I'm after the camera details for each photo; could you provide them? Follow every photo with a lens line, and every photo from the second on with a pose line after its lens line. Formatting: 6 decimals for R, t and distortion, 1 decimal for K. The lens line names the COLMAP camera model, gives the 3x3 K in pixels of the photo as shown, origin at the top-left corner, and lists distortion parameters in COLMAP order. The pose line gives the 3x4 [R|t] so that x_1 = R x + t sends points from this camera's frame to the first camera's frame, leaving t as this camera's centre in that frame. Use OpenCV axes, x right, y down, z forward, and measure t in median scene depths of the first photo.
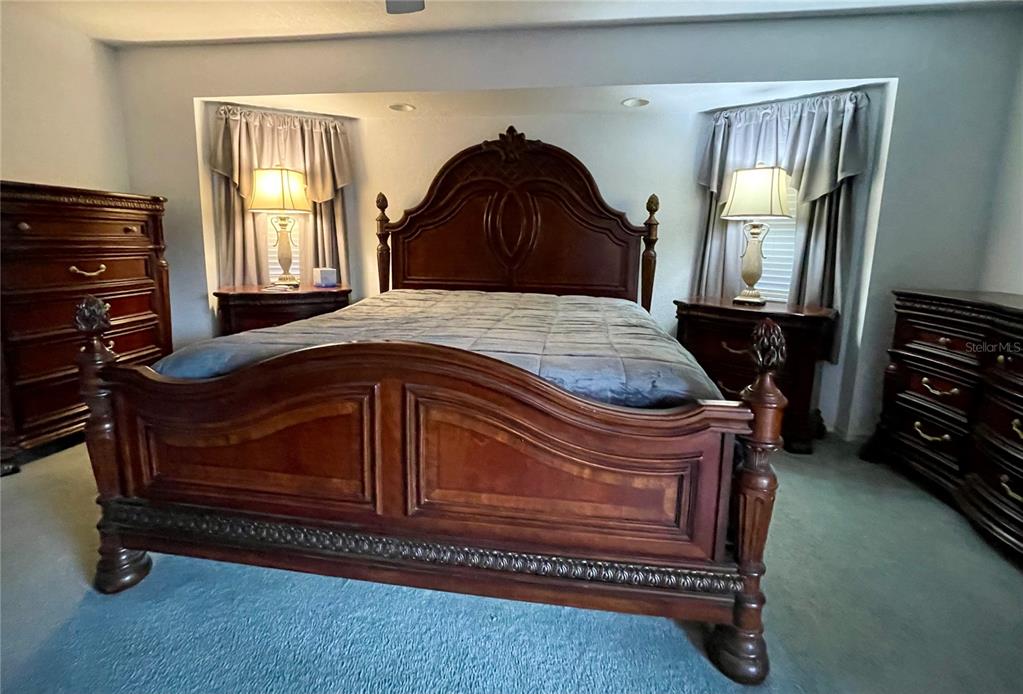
lens RADIAL K [[545.8, 0, 511.5], [0, 545.8, 347.0], [0, 0, 1]] dist [0.001111, -0.000006]
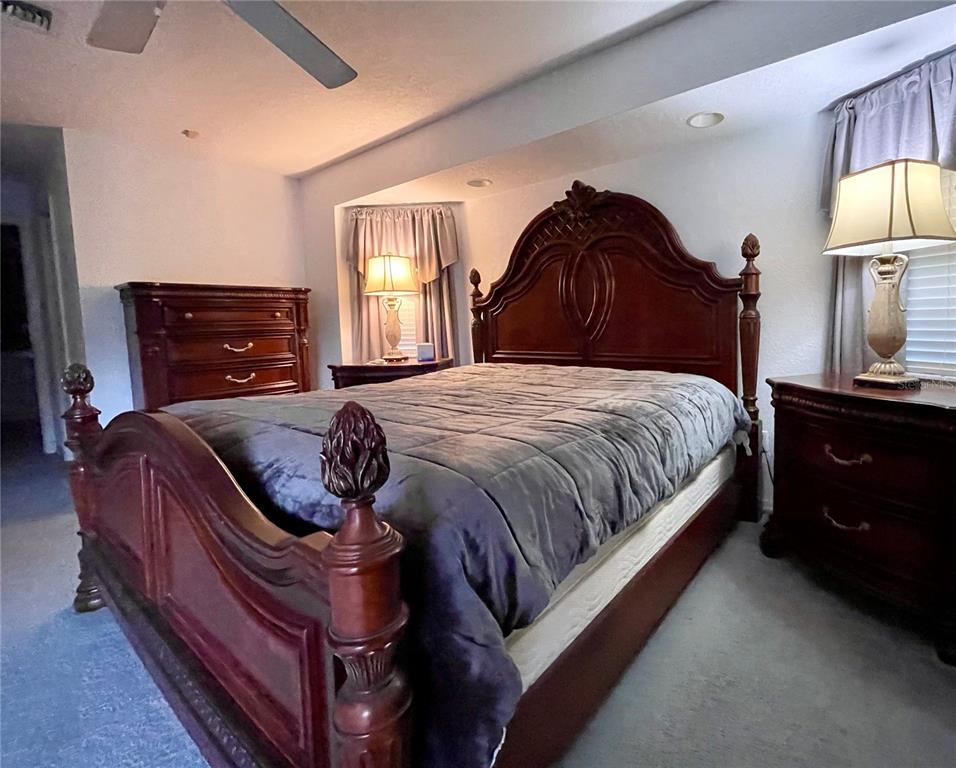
lens RADIAL K [[512.7, 0, 508.1], [0, 512.7, 371.7], [0, 0, 1]] dist [0.001391, 0.000536]
pose [[0.853196, 0.009558, -0.521503, 0.337273], [-0.059355, 0.995117, -0.078868, -0.021313], [0.518202, 0.098243, 0.849597, 0.257473]]
